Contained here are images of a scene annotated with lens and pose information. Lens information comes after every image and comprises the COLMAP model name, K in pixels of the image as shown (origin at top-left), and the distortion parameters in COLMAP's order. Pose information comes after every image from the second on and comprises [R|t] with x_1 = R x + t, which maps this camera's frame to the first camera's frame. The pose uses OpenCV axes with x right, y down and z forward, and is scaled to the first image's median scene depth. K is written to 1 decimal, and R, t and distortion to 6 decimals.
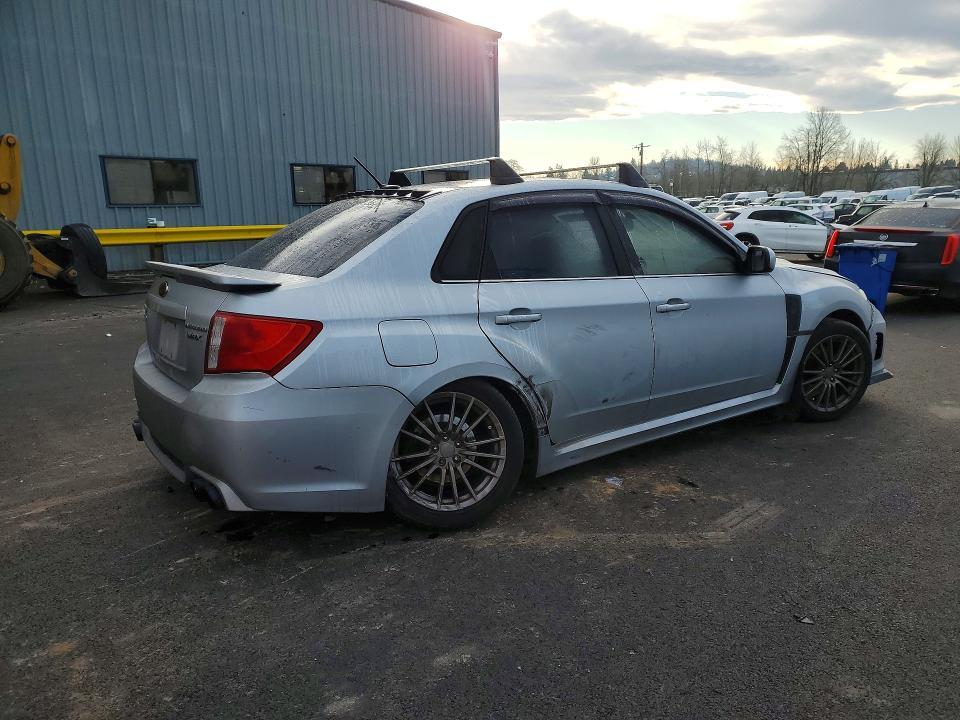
lens RADIAL K [[719.5, 0, 492.5], [0, 719.5, 361.0], [0, 0, 1]] dist [0.031861, -0.002932]
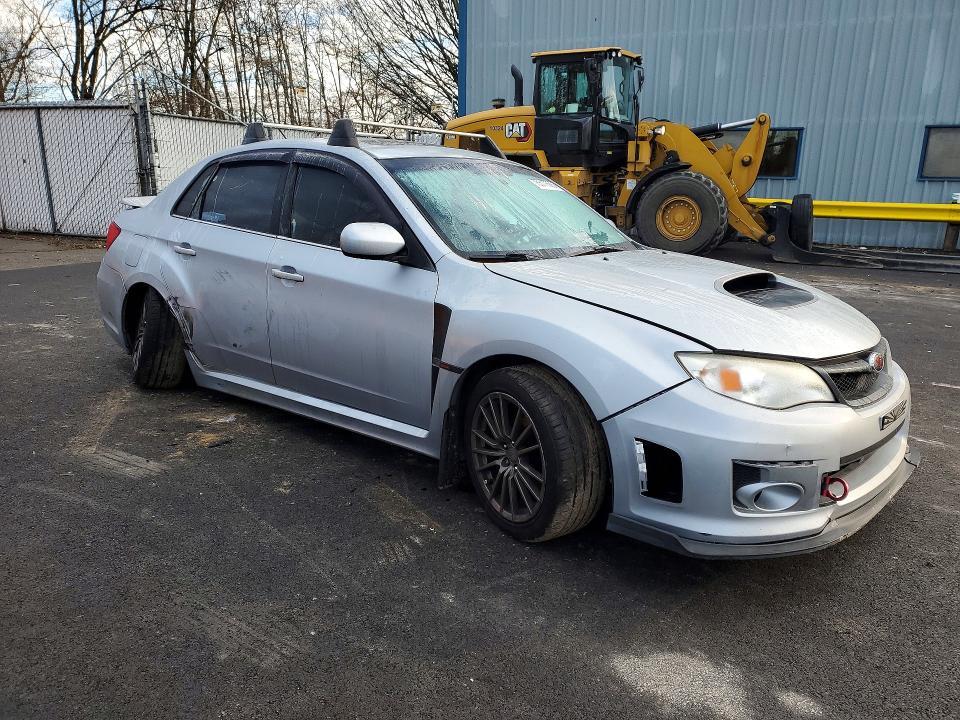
lens RADIAL K [[719.5, 0, 492.5], [0, 719.5, 361.0], [0, 0, 1]] dist [0.031861, -0.002932]
pose [[0.299415, 0.257700, -0.918663, 1.043037], [-0.229080, 0.954088, 0.192975, -0.180053], [0.926214, 0.152668, 0.344702, 0.807786]]
